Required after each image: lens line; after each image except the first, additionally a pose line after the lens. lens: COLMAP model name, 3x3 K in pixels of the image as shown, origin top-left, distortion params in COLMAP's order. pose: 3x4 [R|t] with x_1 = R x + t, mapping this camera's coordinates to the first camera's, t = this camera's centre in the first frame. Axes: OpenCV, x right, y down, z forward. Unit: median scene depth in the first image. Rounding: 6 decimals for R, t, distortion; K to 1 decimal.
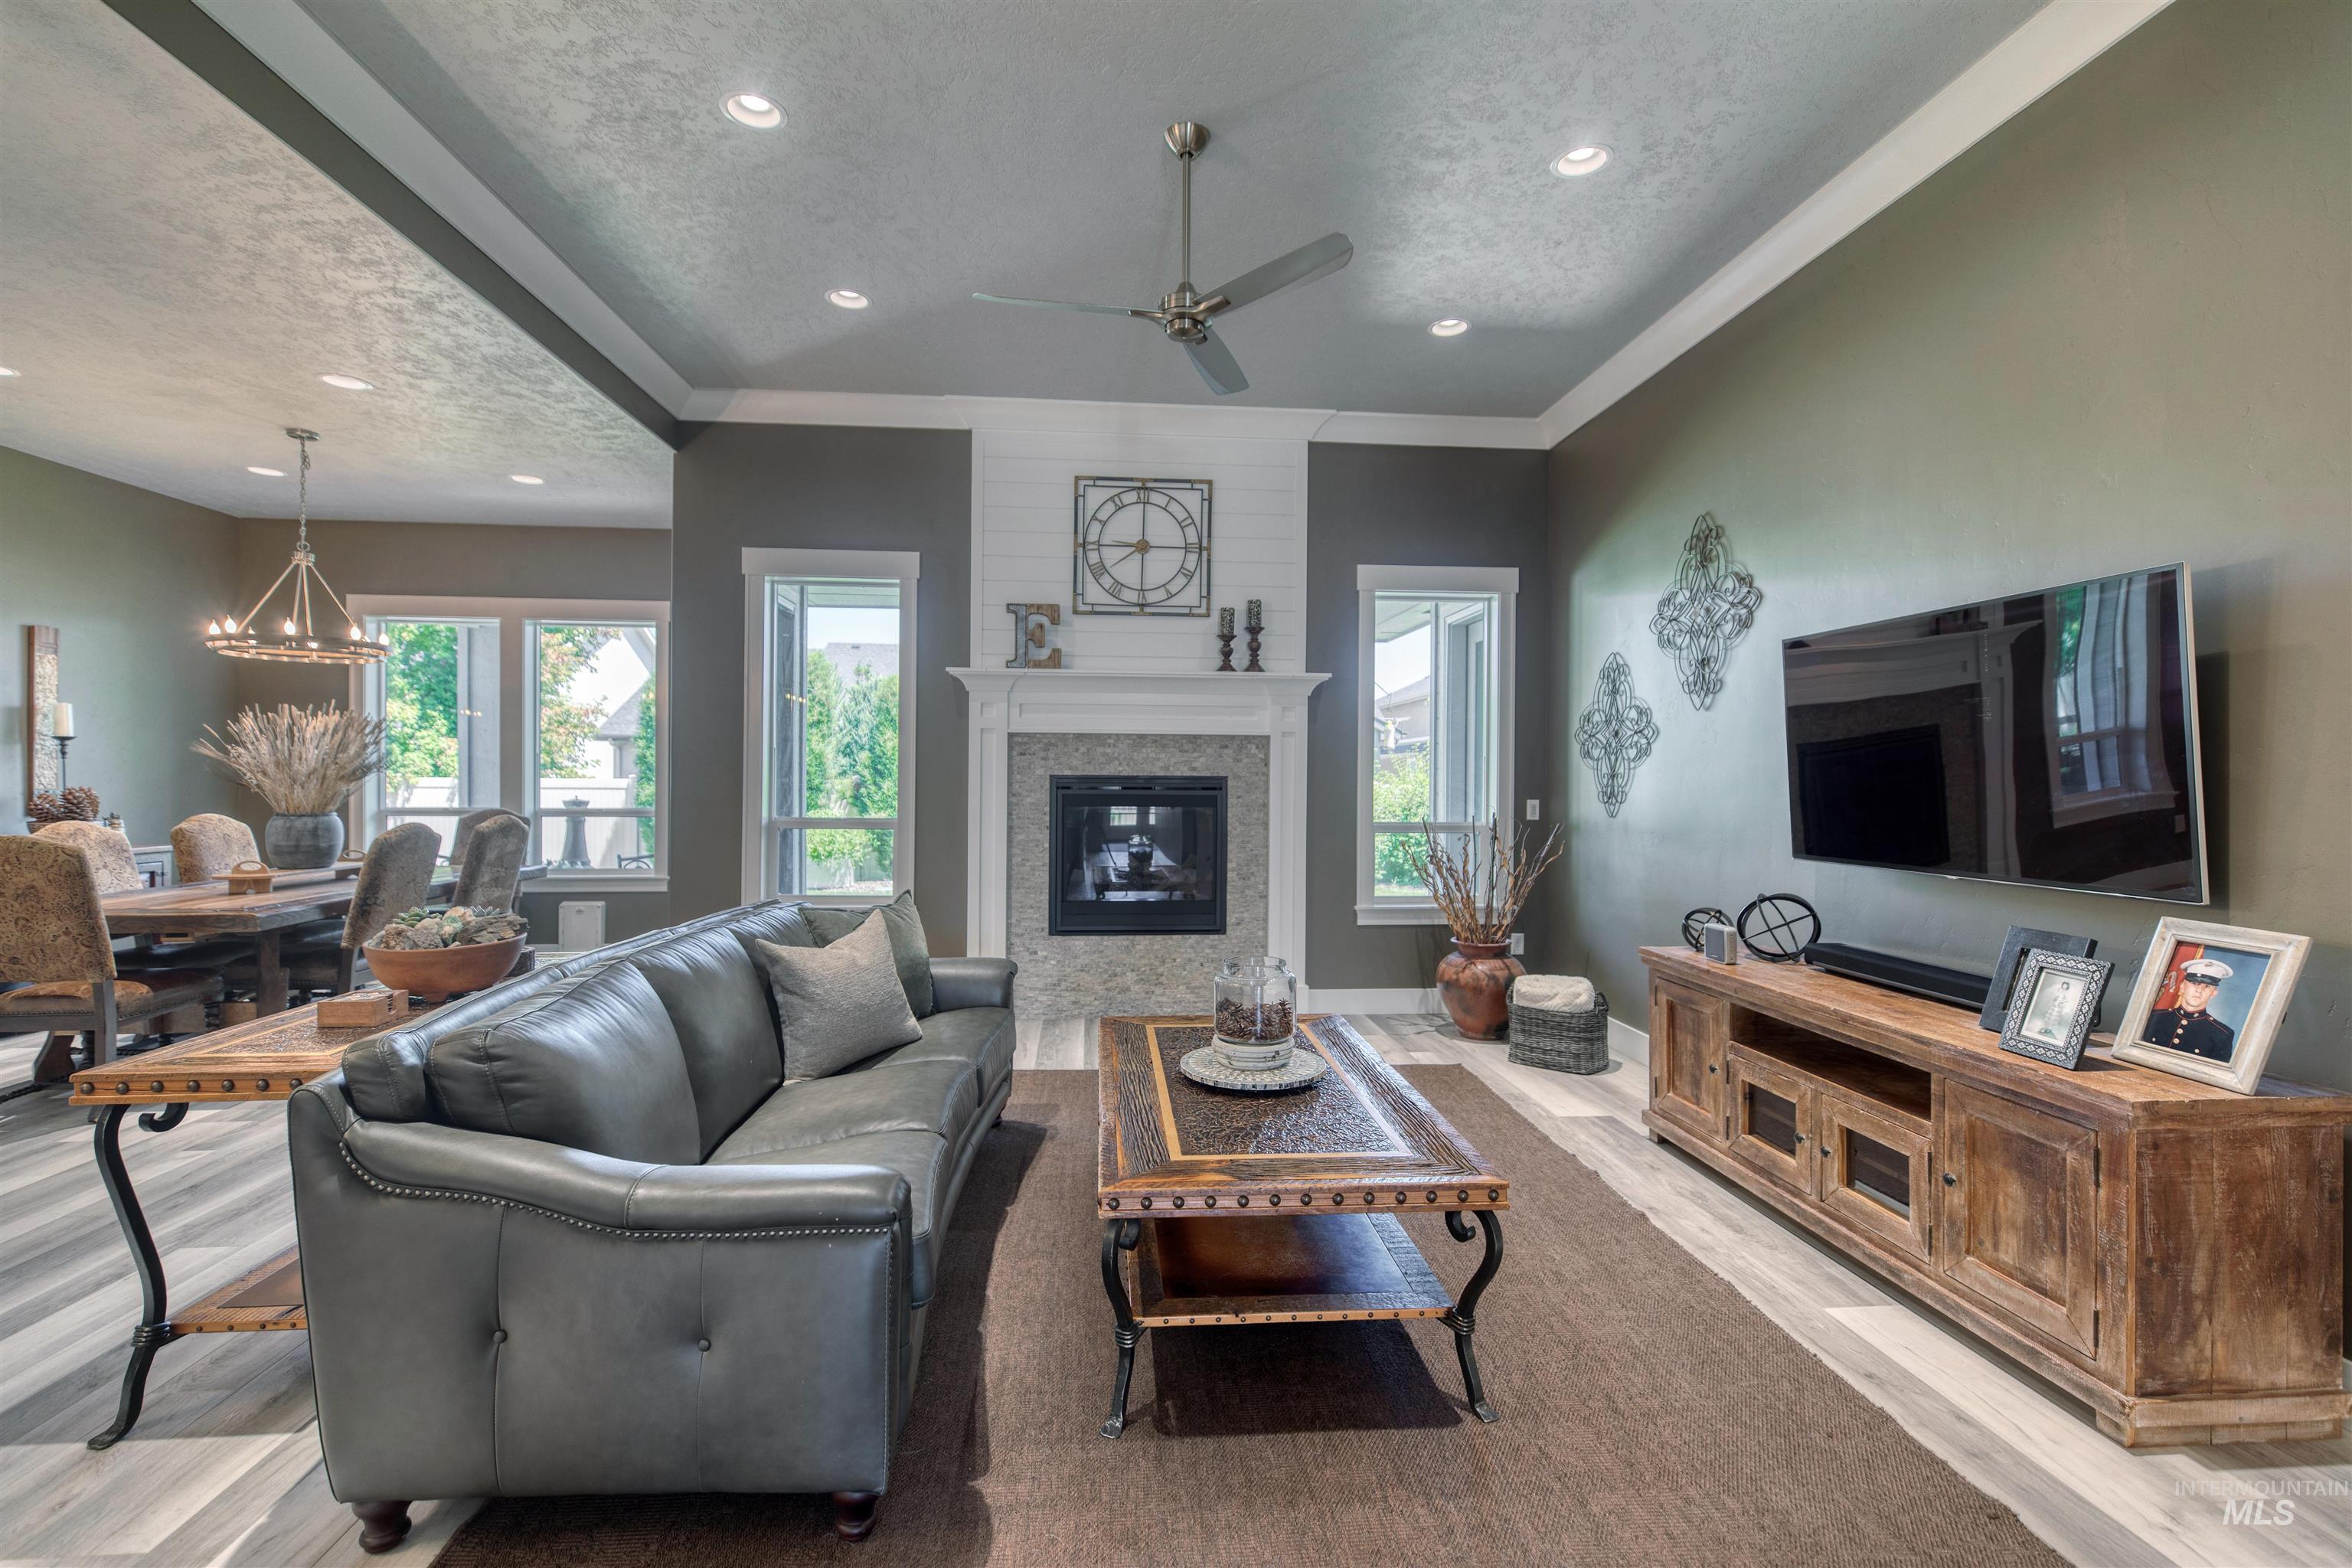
lens RADIAL K [[1050.9, 0, 1178.4], [0, 1050.9, 782.0], [0, 0, 1]] dist [0.004777, -0.000132]
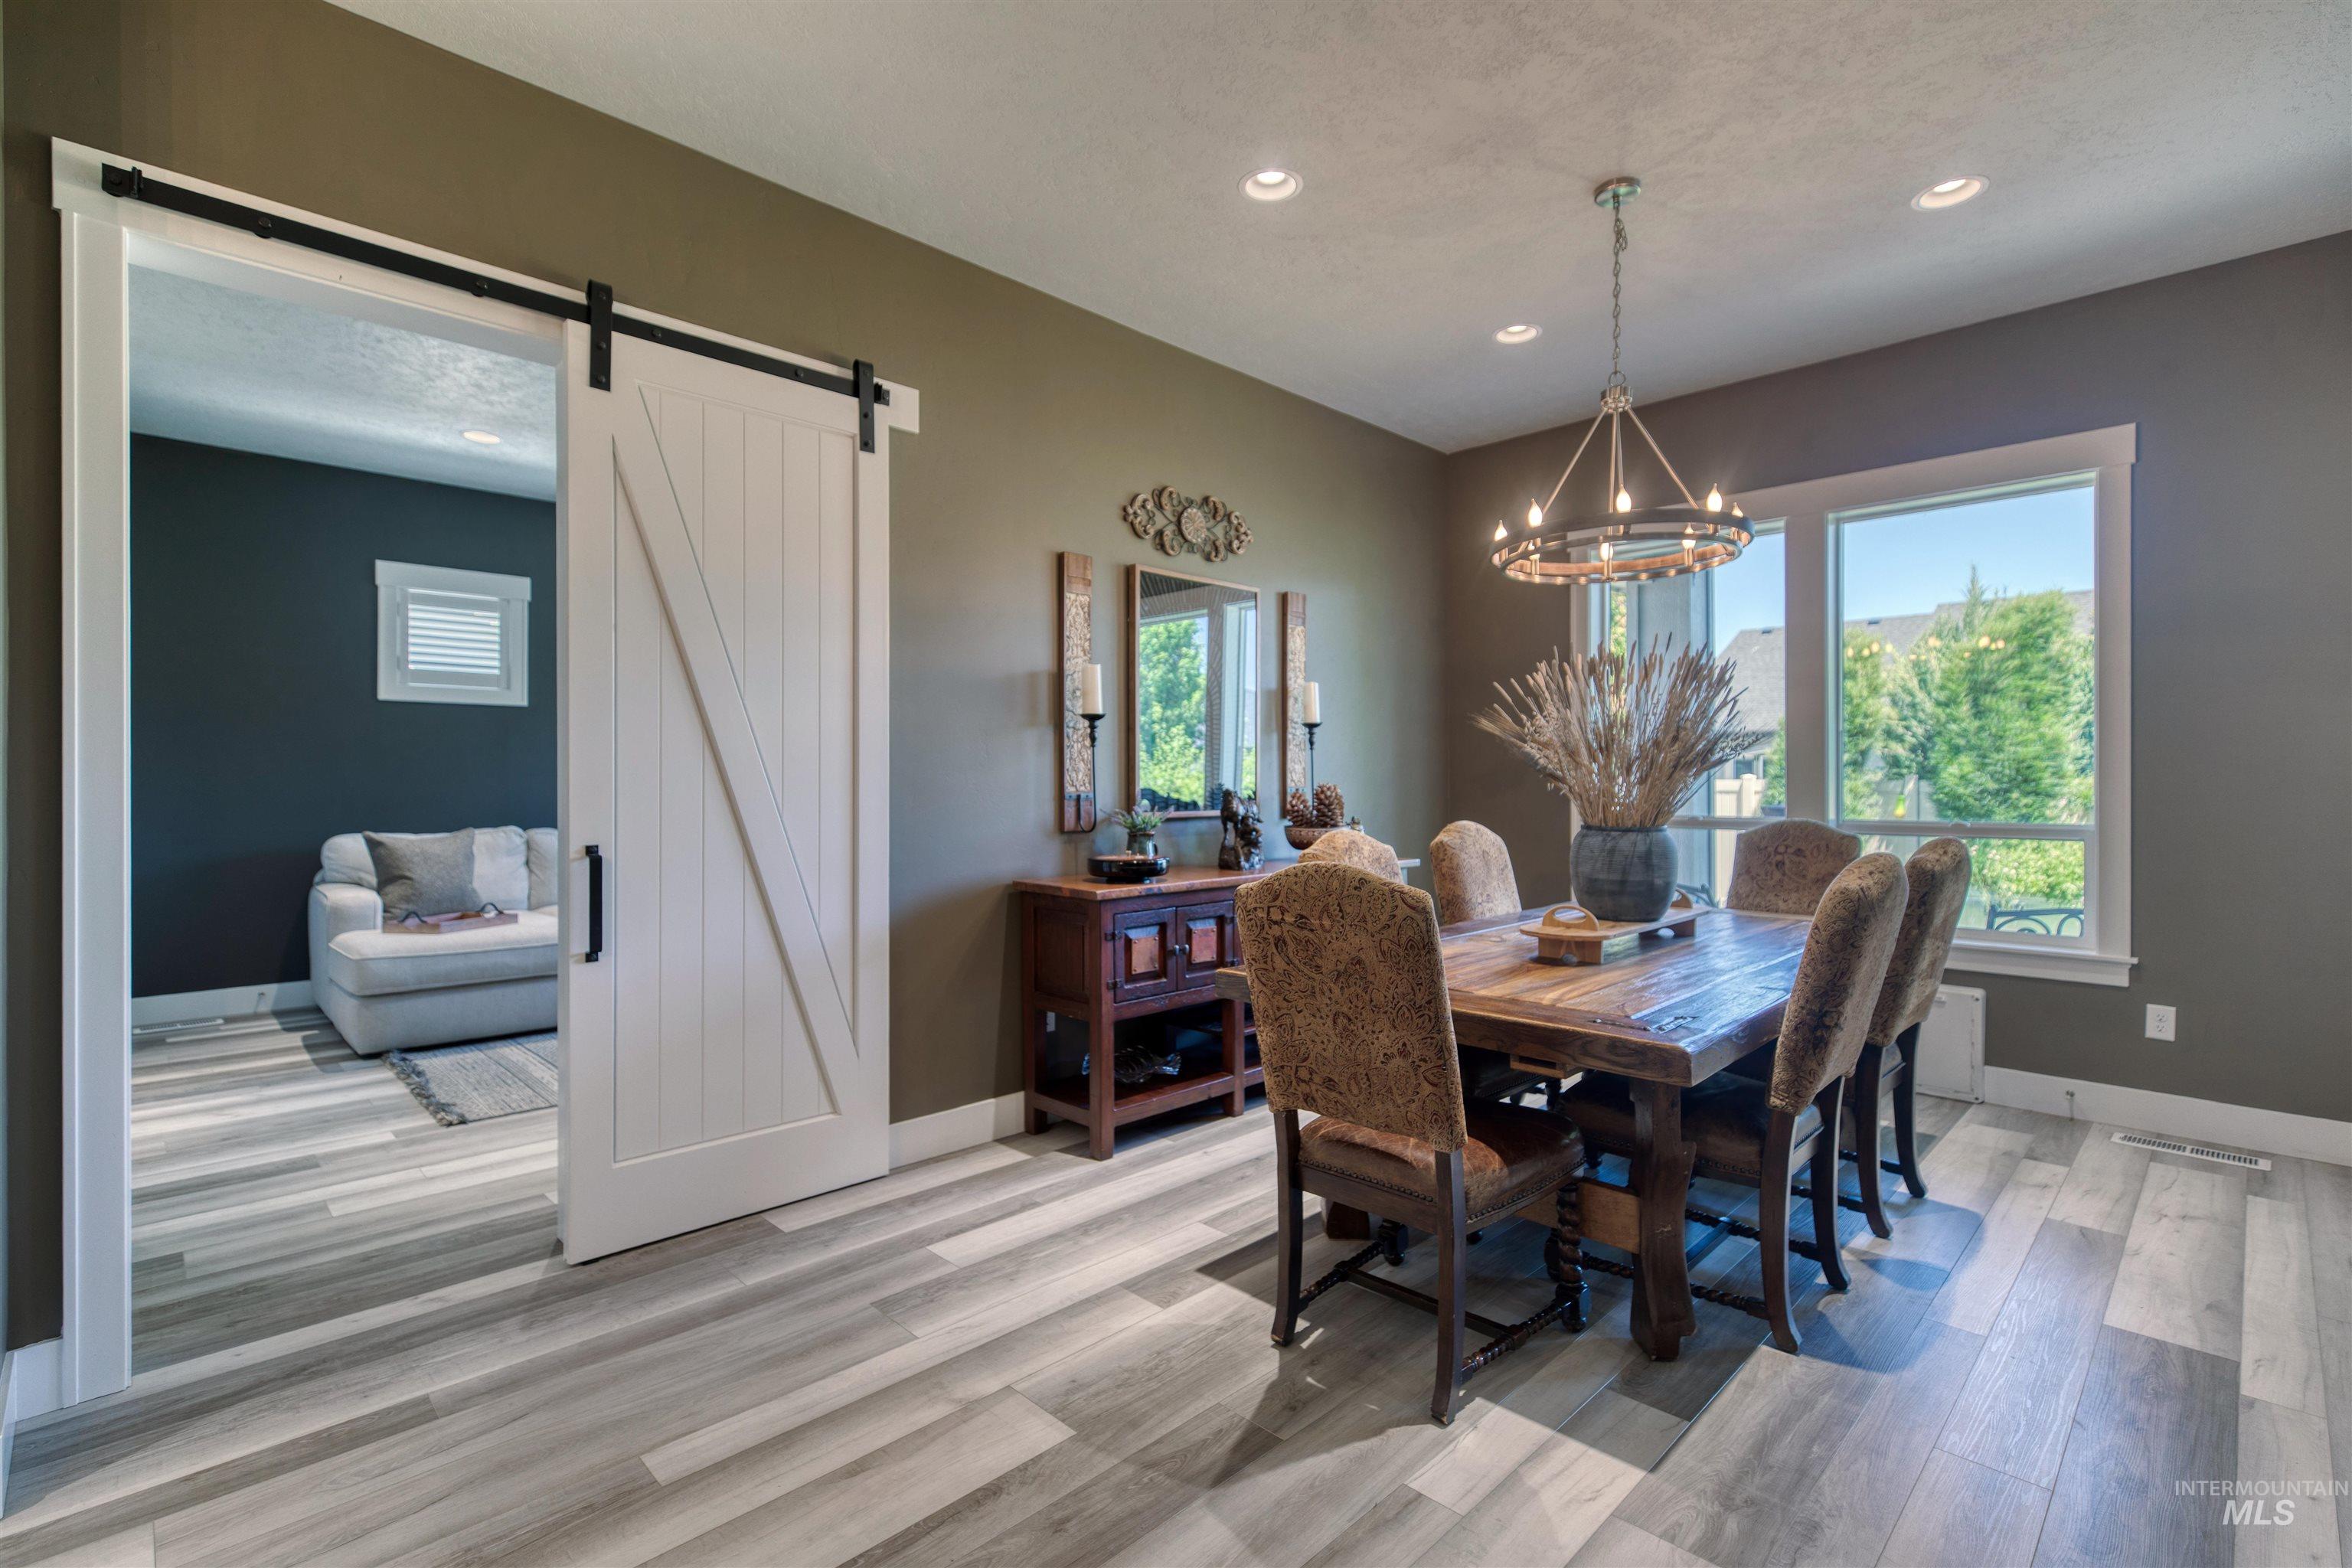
lens RADIAL K [[1060.6, 0, 1184.6], [0, 1060.6, 790.7], [0, 0, 1]] dist [0.004158, 0.000118]
pose [[0.645188, 0.000592, -0.764024, -0.535053], [0.001947, 0.999995, 0.002420, 0.007999], [0.764022, -0.003049, 0.645183, 0.428544]]
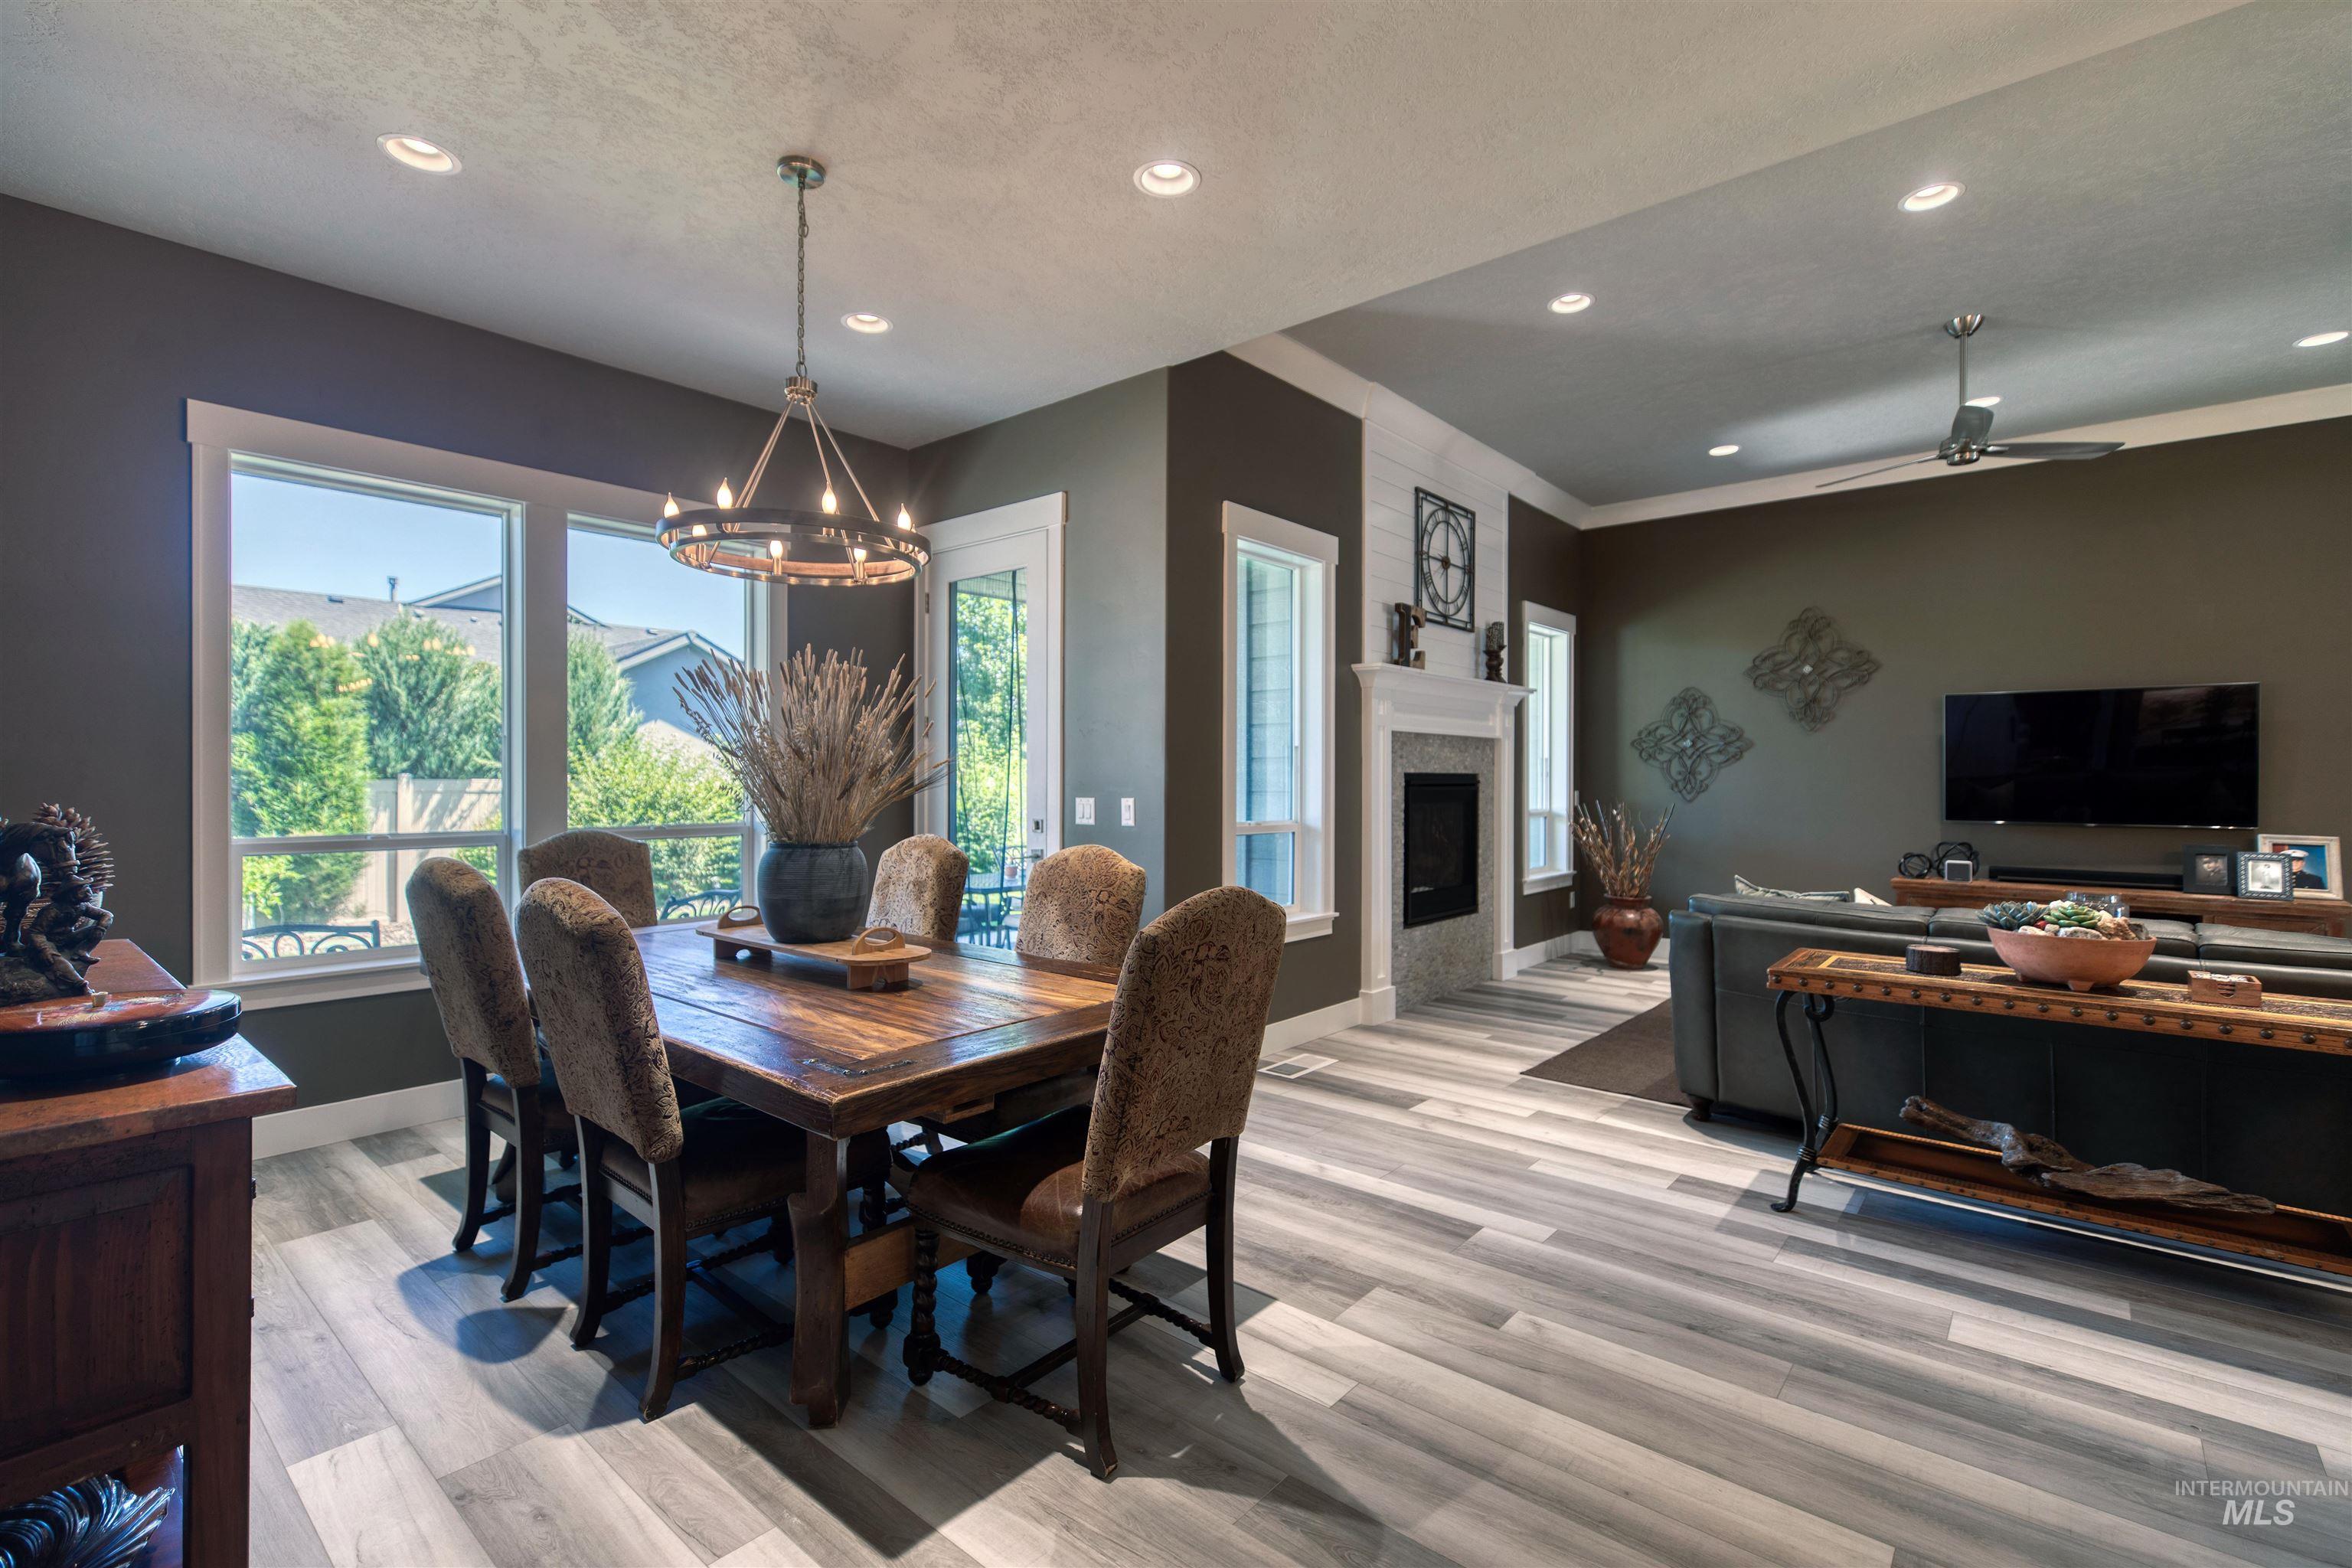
lens RADIAL K [[1050.9, 0, 1178.4], [0, 1050.9, 782.0], [0, 0, 1]] dist [0.004777, -0.000132]
pose [[0.711025, -0.006969, 0.703132, -1.099058], [0.004174, 0.999975, 0.005690, -0.005272], [-0.703155, -0.001111, 0.711036, 0.464472]]
